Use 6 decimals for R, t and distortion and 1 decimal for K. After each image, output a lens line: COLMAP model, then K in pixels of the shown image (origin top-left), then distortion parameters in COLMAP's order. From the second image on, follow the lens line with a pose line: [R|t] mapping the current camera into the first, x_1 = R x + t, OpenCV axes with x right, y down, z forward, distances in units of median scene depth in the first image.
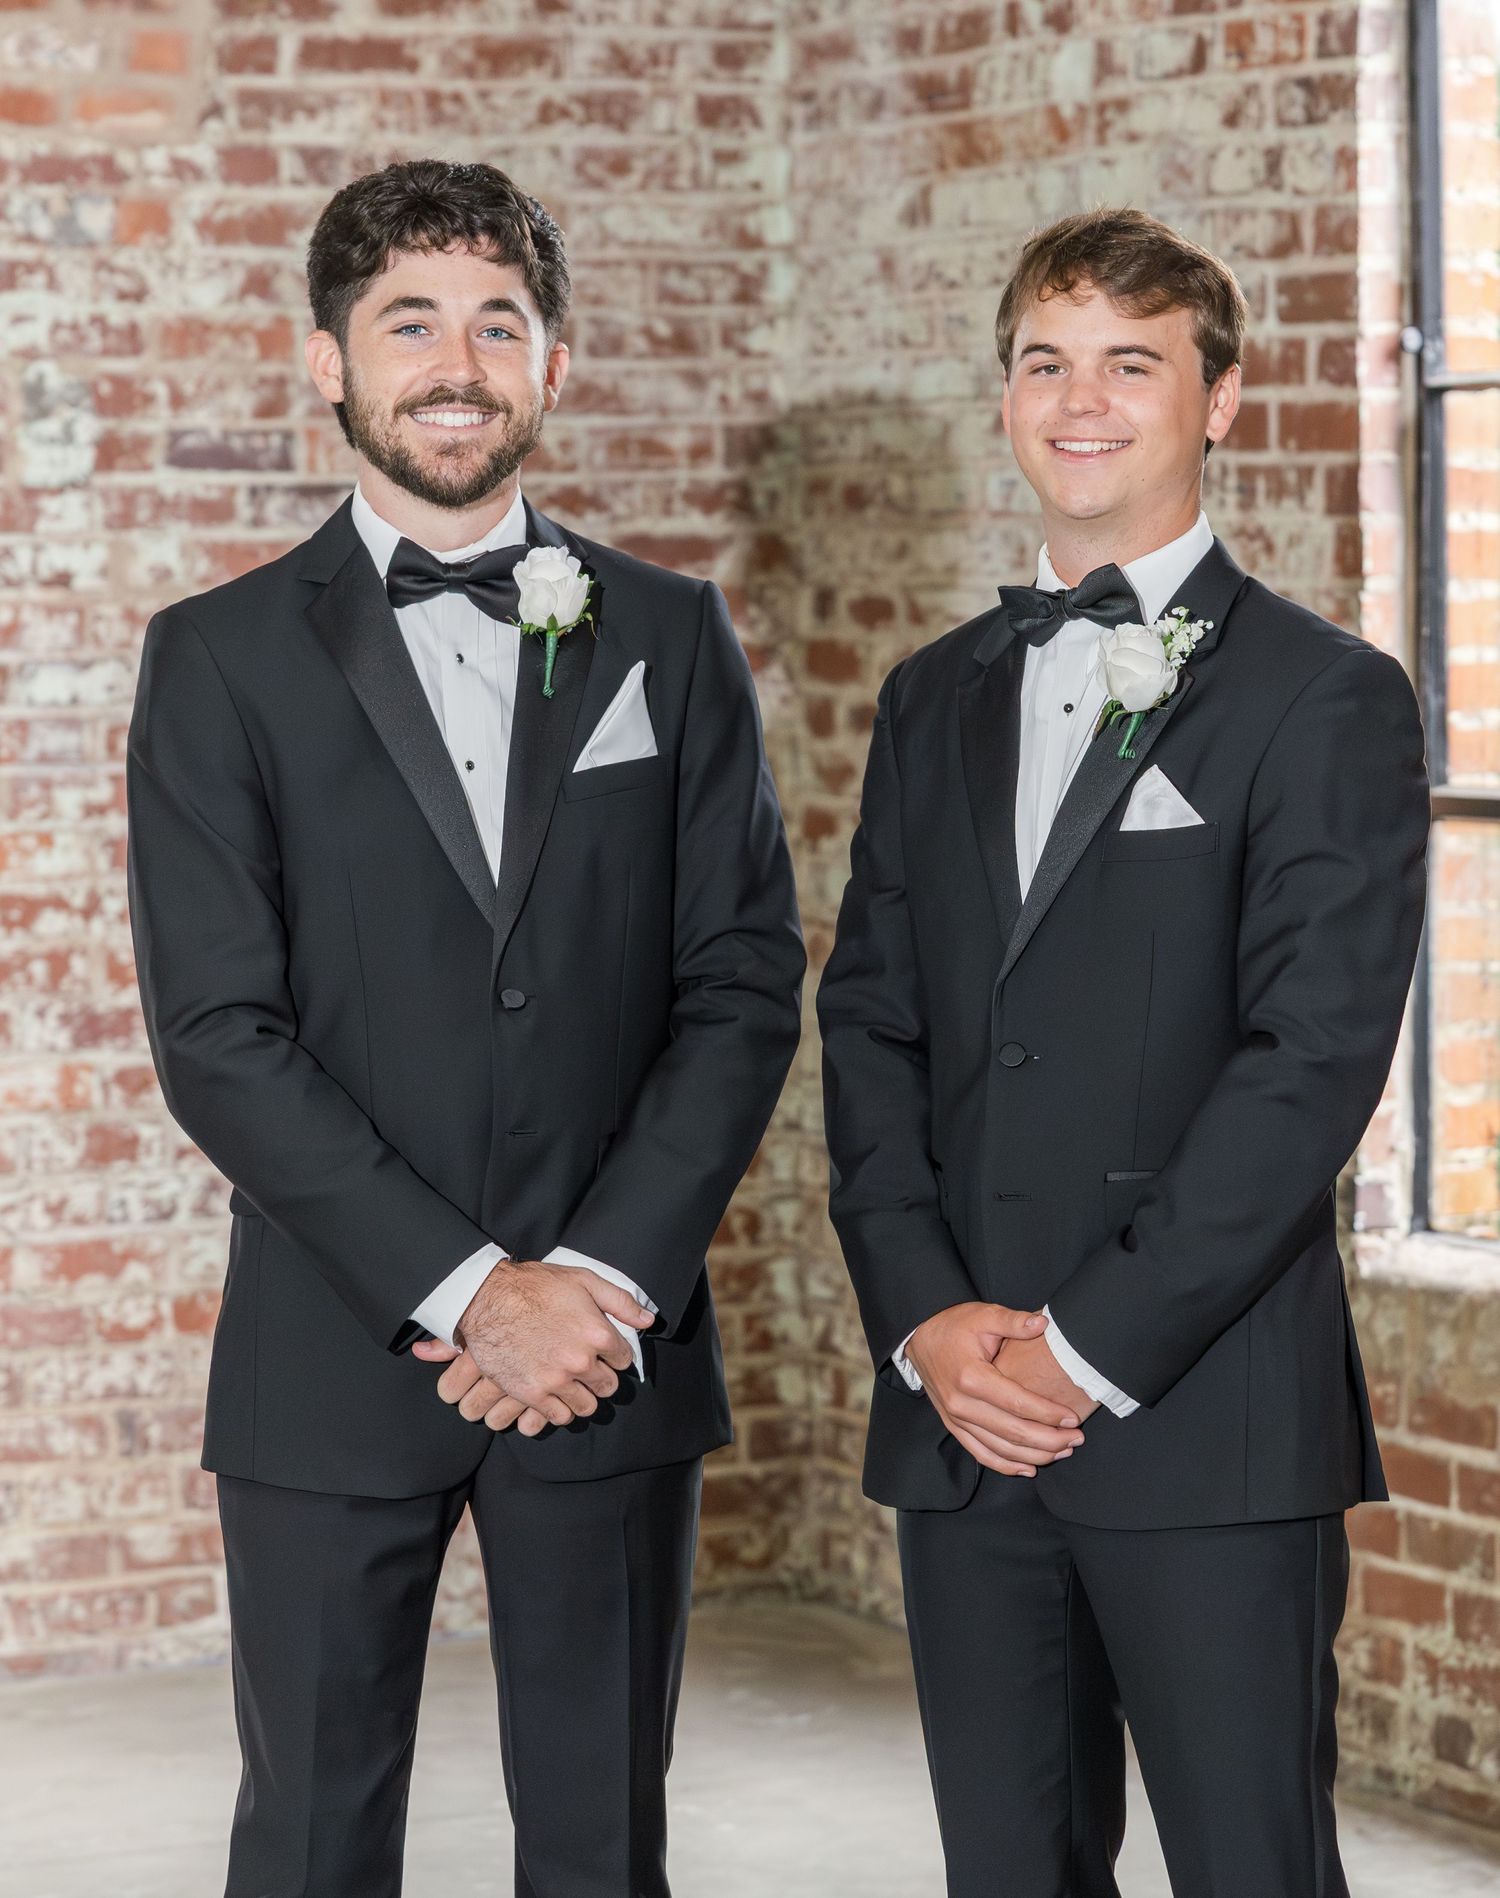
lens RADIAL K [[5915.8, 0, 804.3], [0, 5915.8, 929.2], [0, 0, 1]] dist [-0.134015, 0.115534]
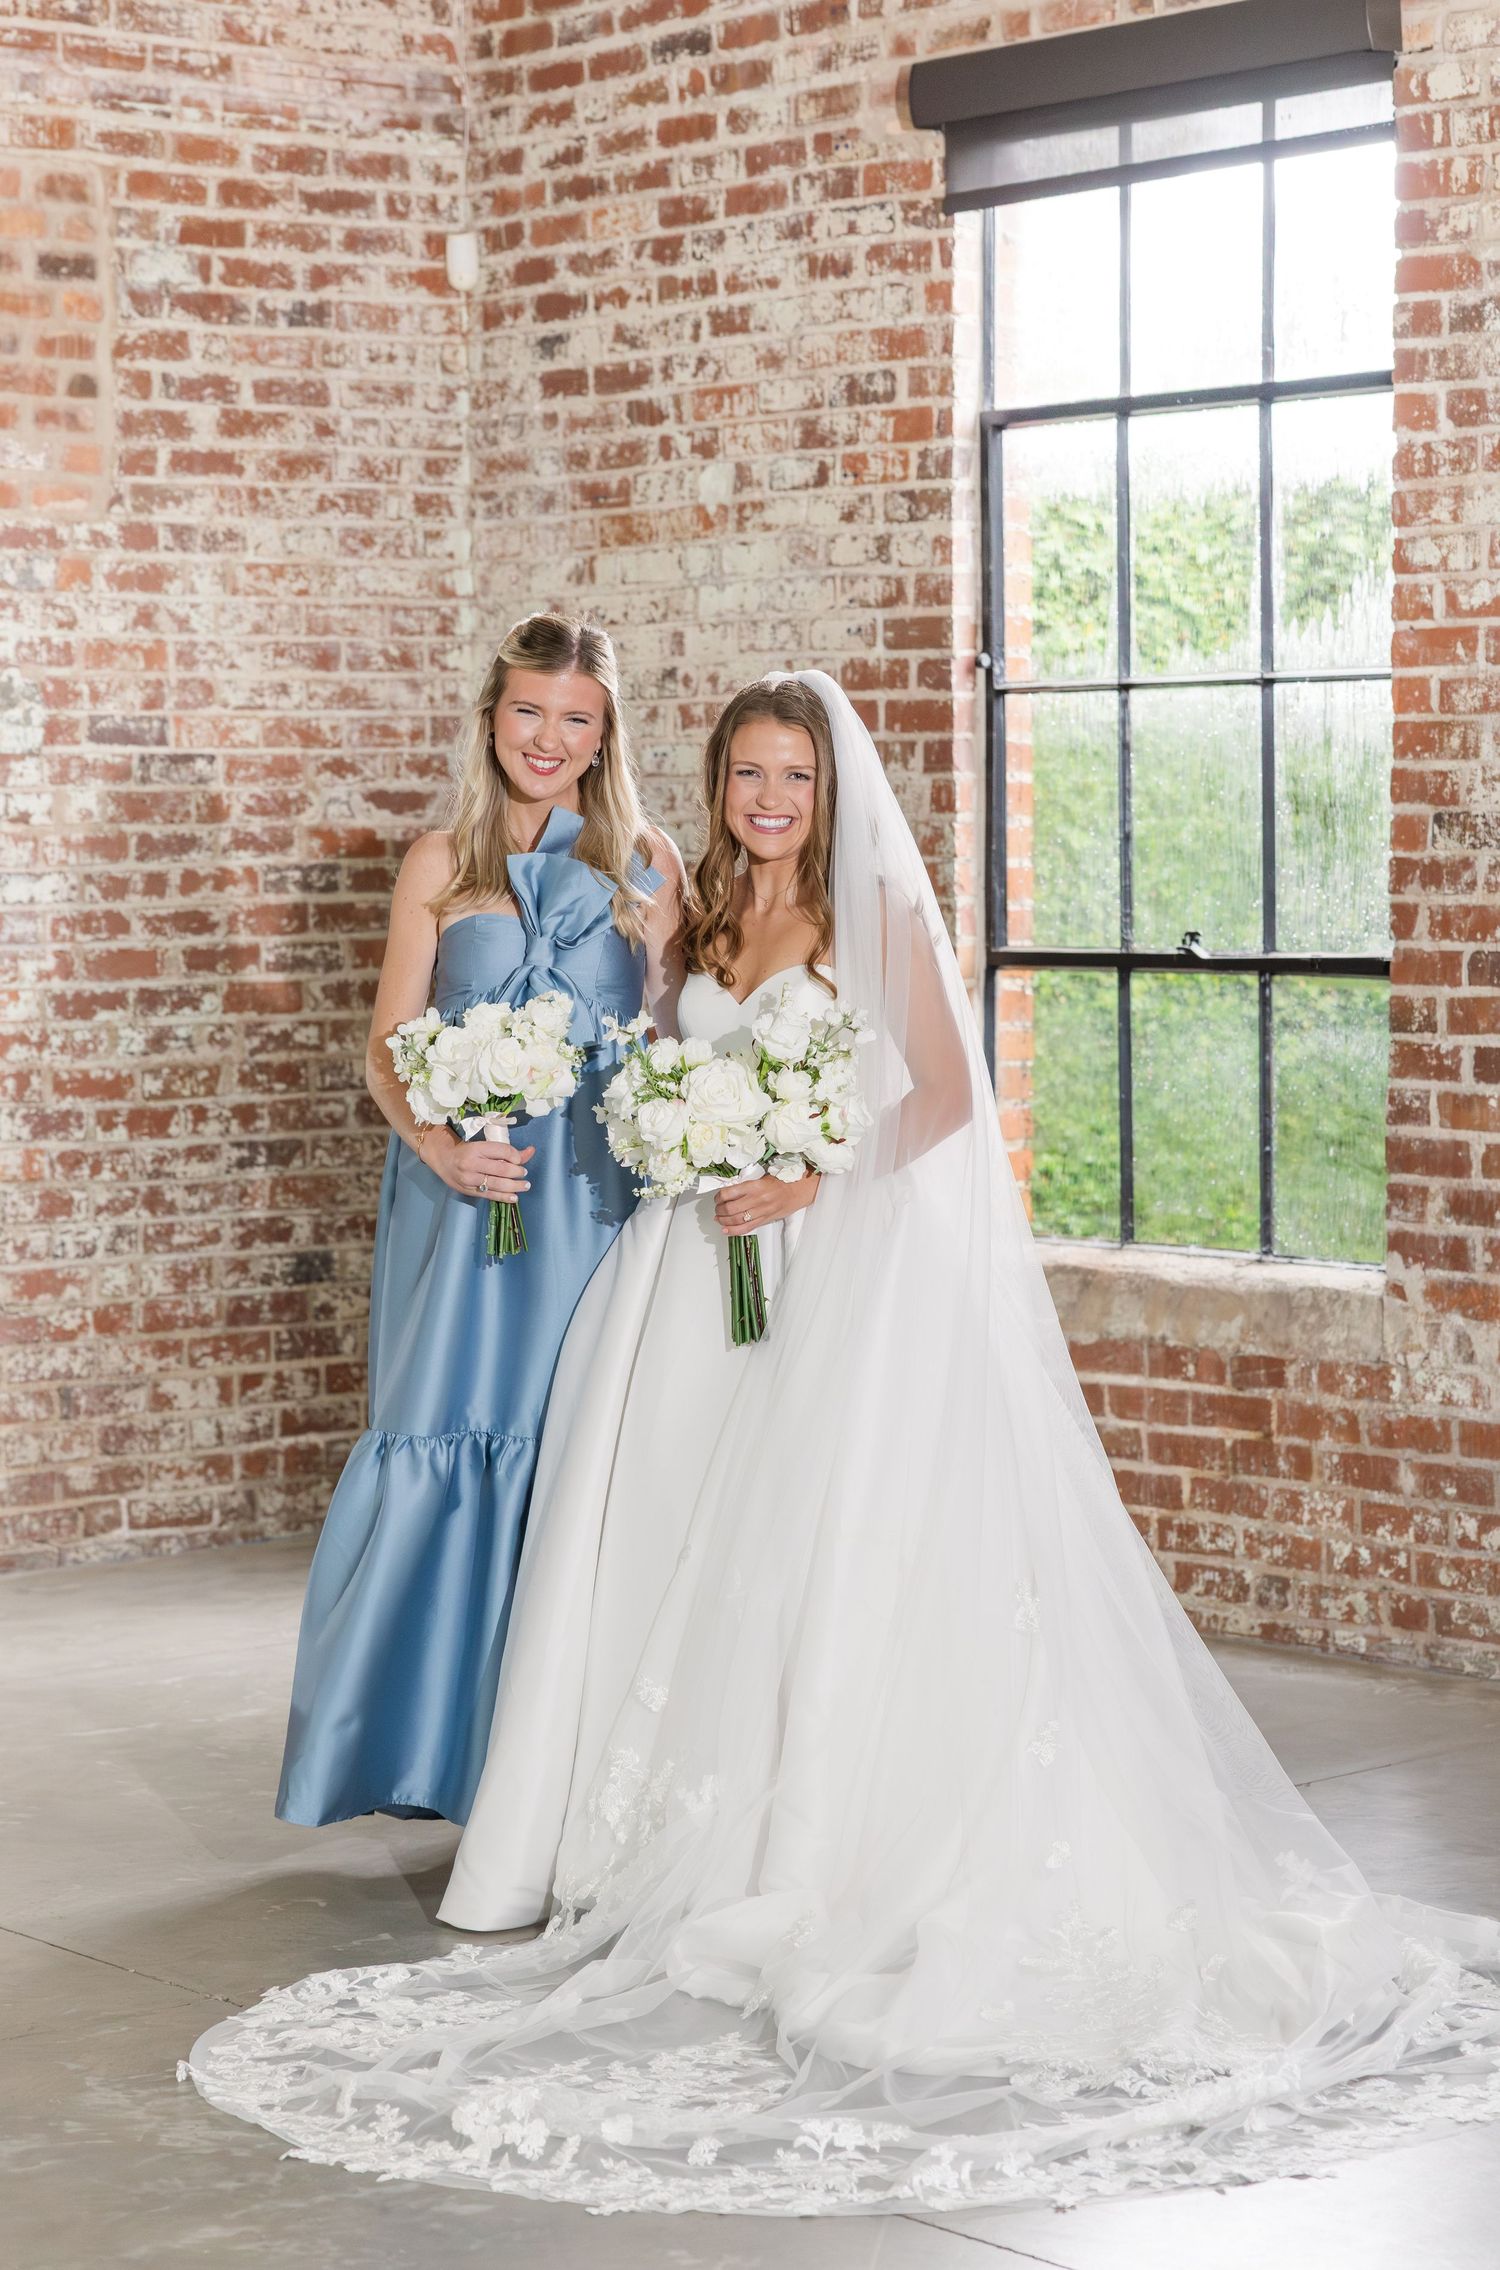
lens RADIAL K [[4895.6, 0, 755.6], [0, 4895.6, 1180.0], [0, 0, 1]] dist [-0.210233, 0.652805]
pose [[0.972942, -0.013033, 0.230681, -0.228136], [0.012829, 0.999915, 0.002385, 0.029911], [-0.230693, 0.000639, 0.973026, -0.215086]]
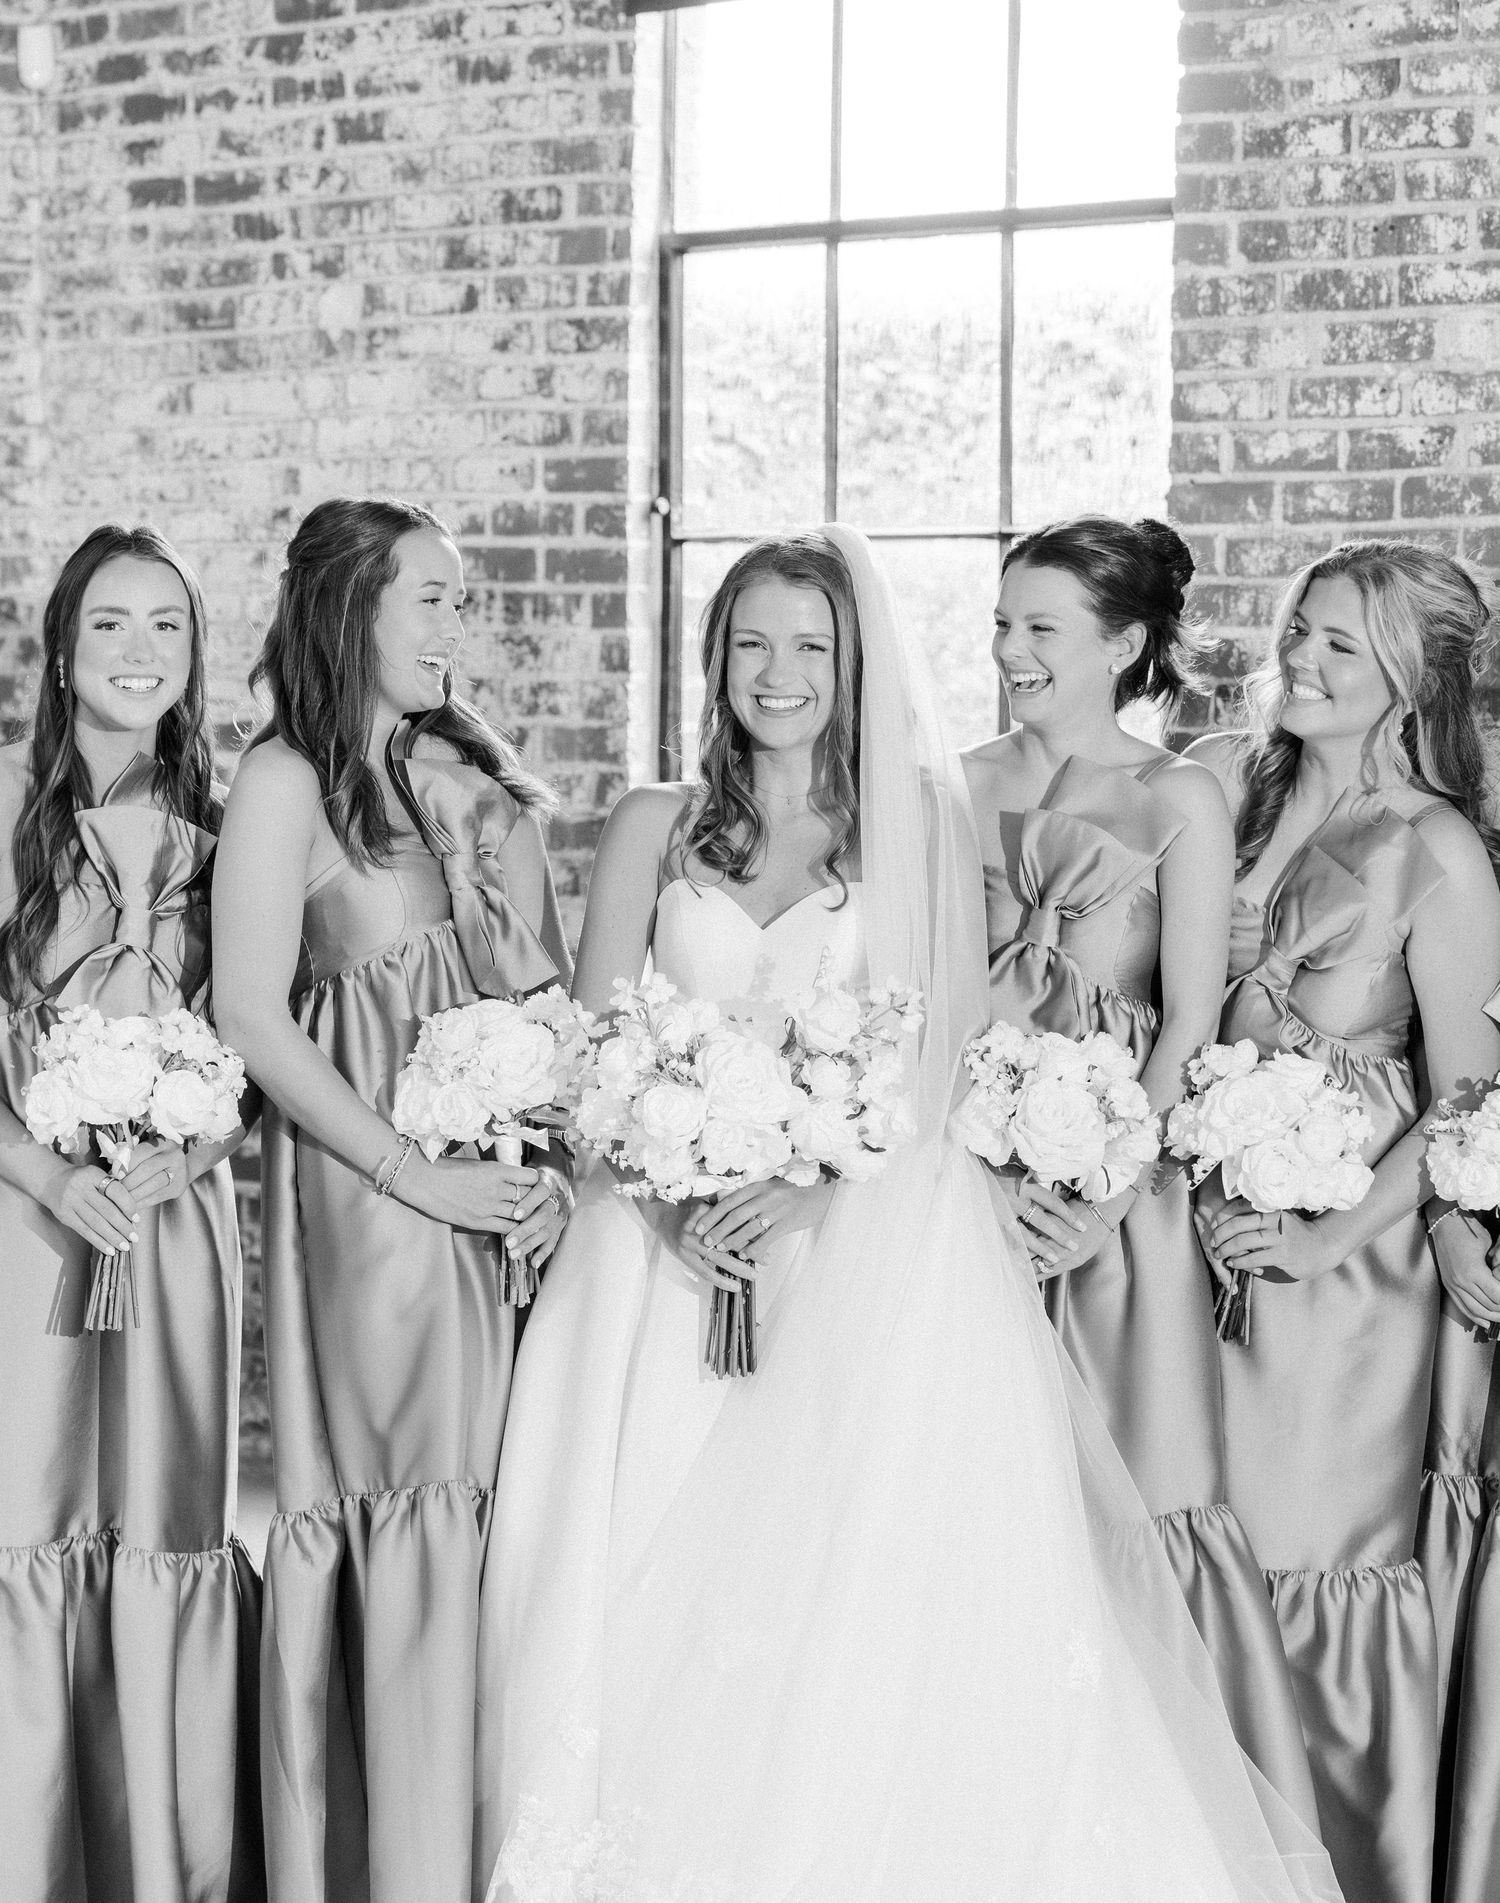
lens RADIAL K [[4404.5, 0, 749.3], [0, 4404.5, 1078.7], [0, 0, 1]] dist [-0.150494, 0.207823]
pose [[0.911293, -0.022810, 0.411125, -0.284227], [0.011203, 0.999468, 0.030618, 0.005533], [-0.411605, -0.023296, 0.911064, 0.017351]]
